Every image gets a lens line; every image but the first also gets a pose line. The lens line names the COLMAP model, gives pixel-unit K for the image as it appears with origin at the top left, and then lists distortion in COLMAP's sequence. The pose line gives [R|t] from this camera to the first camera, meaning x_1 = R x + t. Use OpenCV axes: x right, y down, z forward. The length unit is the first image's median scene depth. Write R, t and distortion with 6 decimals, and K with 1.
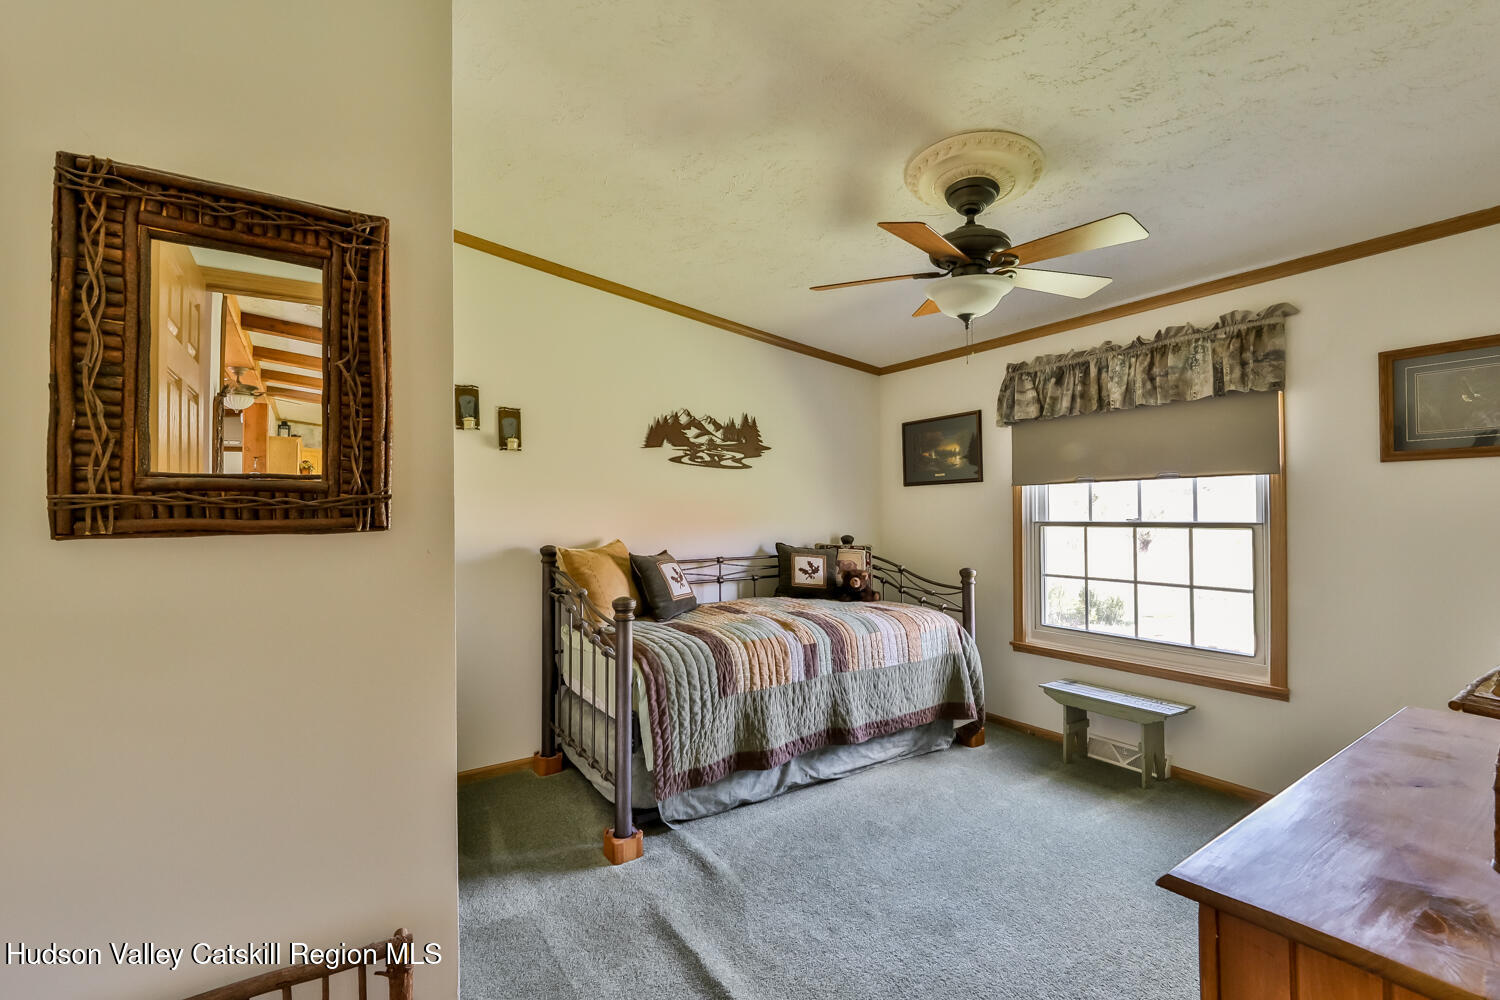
lens RADIAL K [[641.7, 0, 749.2], [0, 641.7, 507.8], [0, 0, 1]] dist [-0.001146, -0.002036]
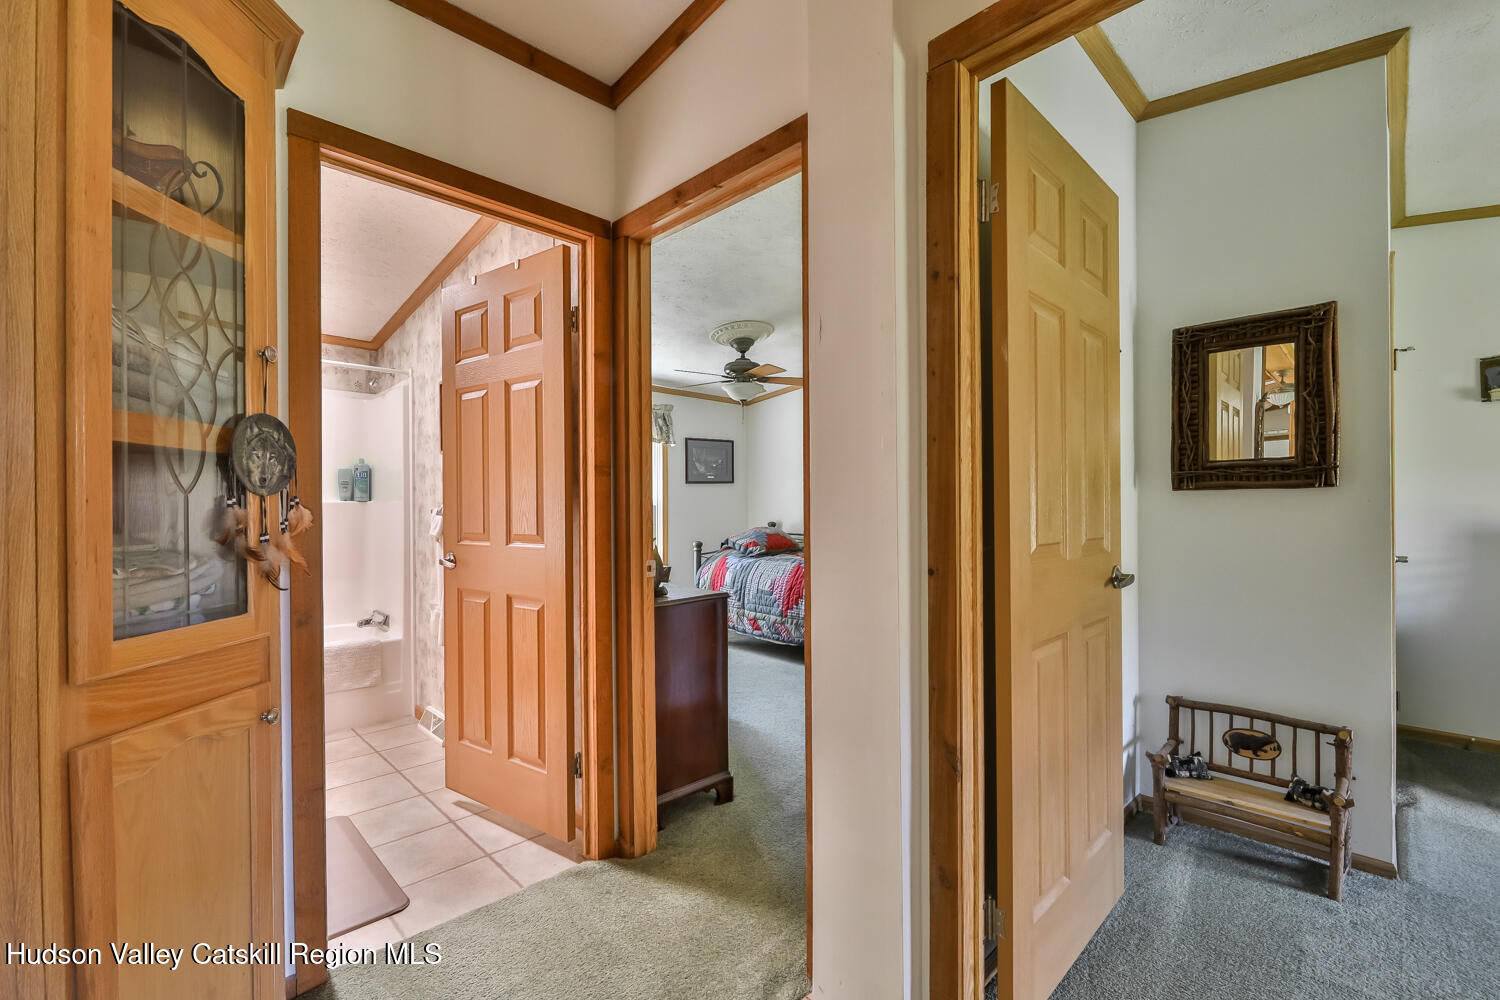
lens RADIAL K [[641.7, 0, 738.7], [0, 641.7, 507.6], [0, 0, 1]] dist [-0.001146, -0.002036]
pose [[0.172621, 0.011270, -0.984924, 0.861985], [0.014280, 0.999801, 0.013943, 0.047127], [0.984885, -0.016472, 0.172426, -0.879811]]
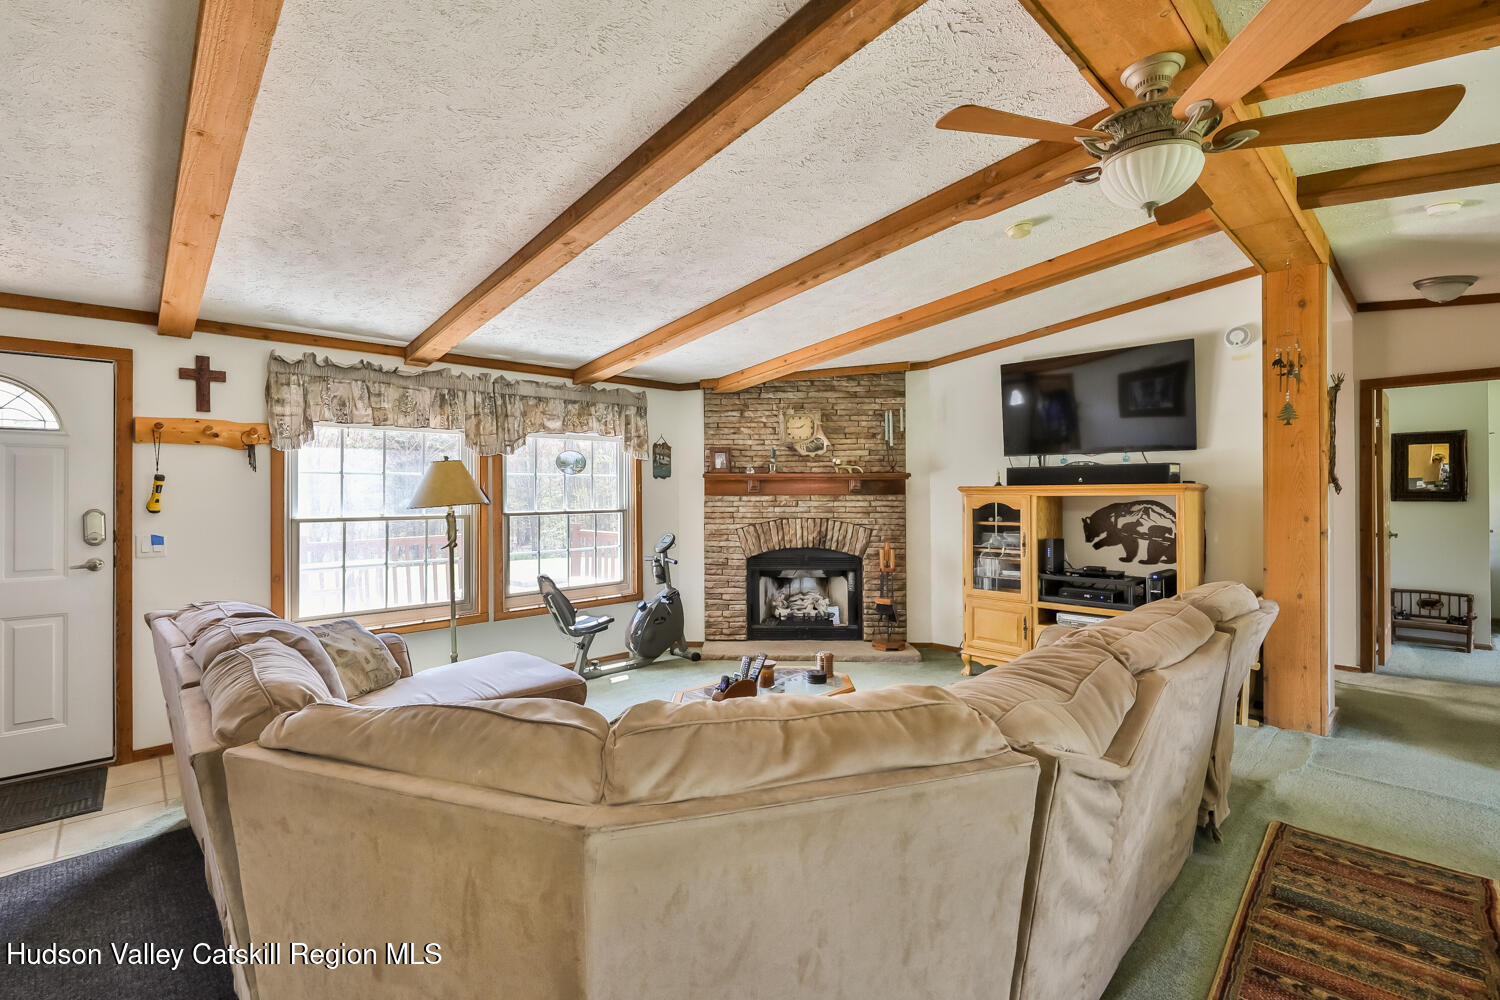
lens RADIAL K [[641.7, 0, 738.7], [0, 641.7, 484.6], [0, 0, 1]] dist [-0.001146, -0.002036]
pose [[0.123473, 0.004651, -0.992337, 3.263197], [0.006187, 0.999966, 0.005456, -0.140174], [0.992329, -0.006814, 0.123440, -4.635228]]
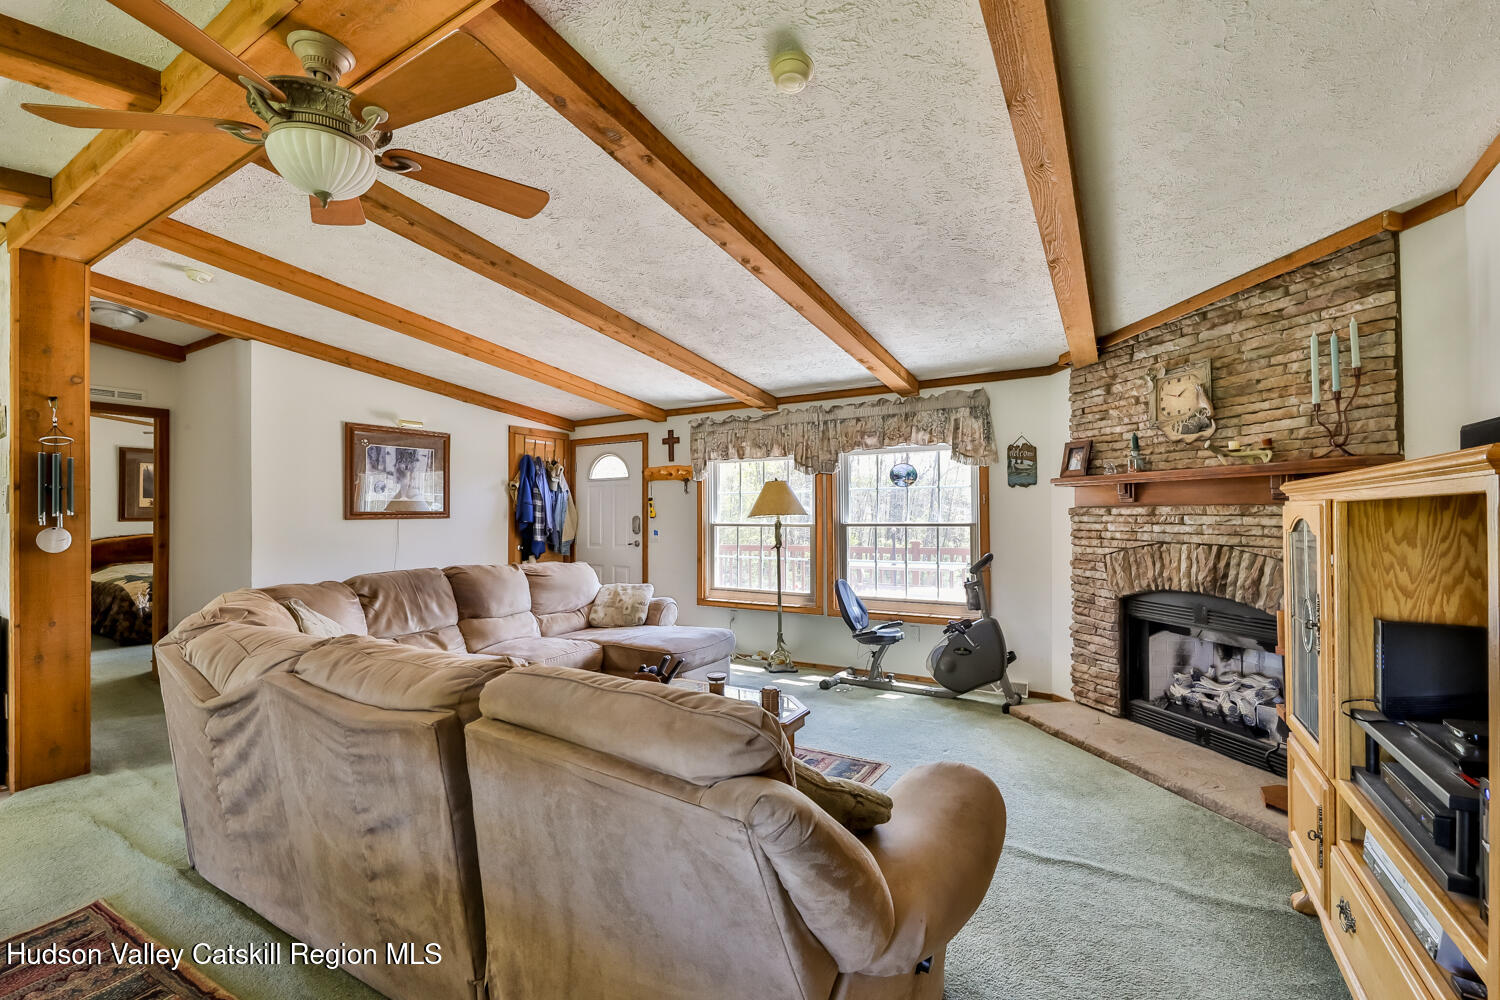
lens RADIAL K [[641.7, 0, 751.8], [0, 641.7, 506.0], [0, 0, 1]] dist [-0.001146, -0.002036]
pose [[-0.914406, 0.016761, -0.404451, 1.730145], [0.022611, 0.999697, -0.009692, -0.056143], [0.404167, -0.018008, -0.914508, -1.999267]]
